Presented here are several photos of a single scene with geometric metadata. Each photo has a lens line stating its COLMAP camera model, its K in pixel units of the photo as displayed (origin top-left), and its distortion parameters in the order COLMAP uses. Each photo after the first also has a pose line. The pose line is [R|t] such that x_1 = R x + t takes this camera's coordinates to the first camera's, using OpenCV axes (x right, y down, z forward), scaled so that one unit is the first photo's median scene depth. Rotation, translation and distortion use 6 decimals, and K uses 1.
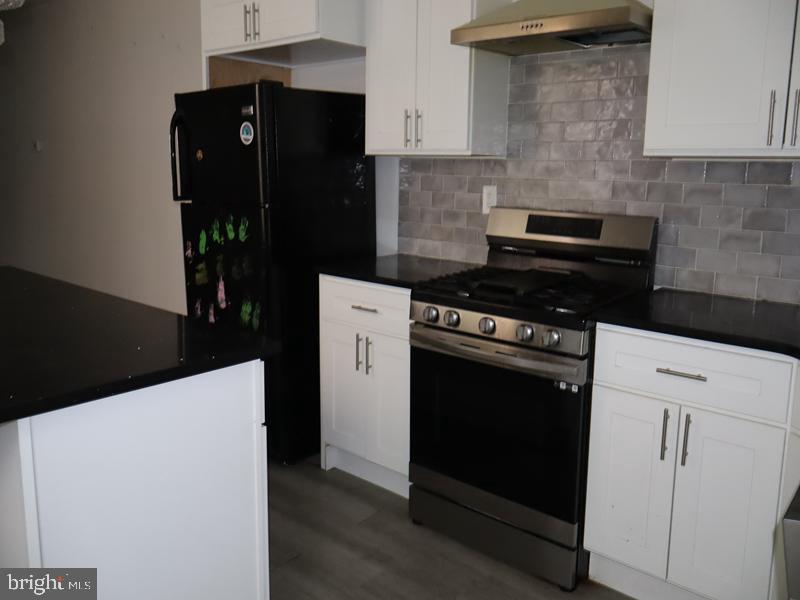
lens RADIAL K [[730.8, 0, 400.0], [0, 730.8, 300.0], [0, 0, 1]] dist [-0.000251, 0.009237]
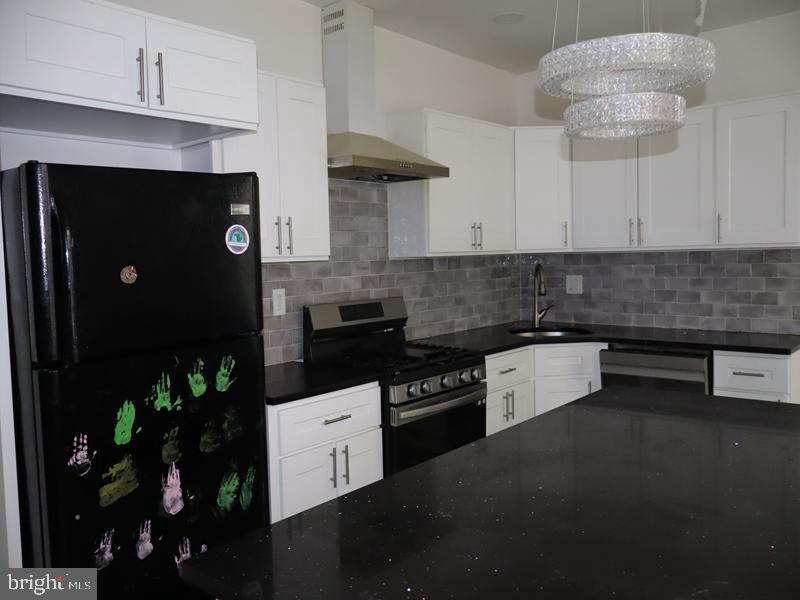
lens RADIAL K [[730.8, 0, 400.0], [0, 730.8, 300.0], [0, 0, 1]] dist [-0.000251, 0.009237]
pose [[-0.082478, -0.077455, 0.993578, -0.906319], [0.208990, 0.973463, 0.093236, -0.193334], [-0.974433, 0.215338, -0.064102, 0.857194]]
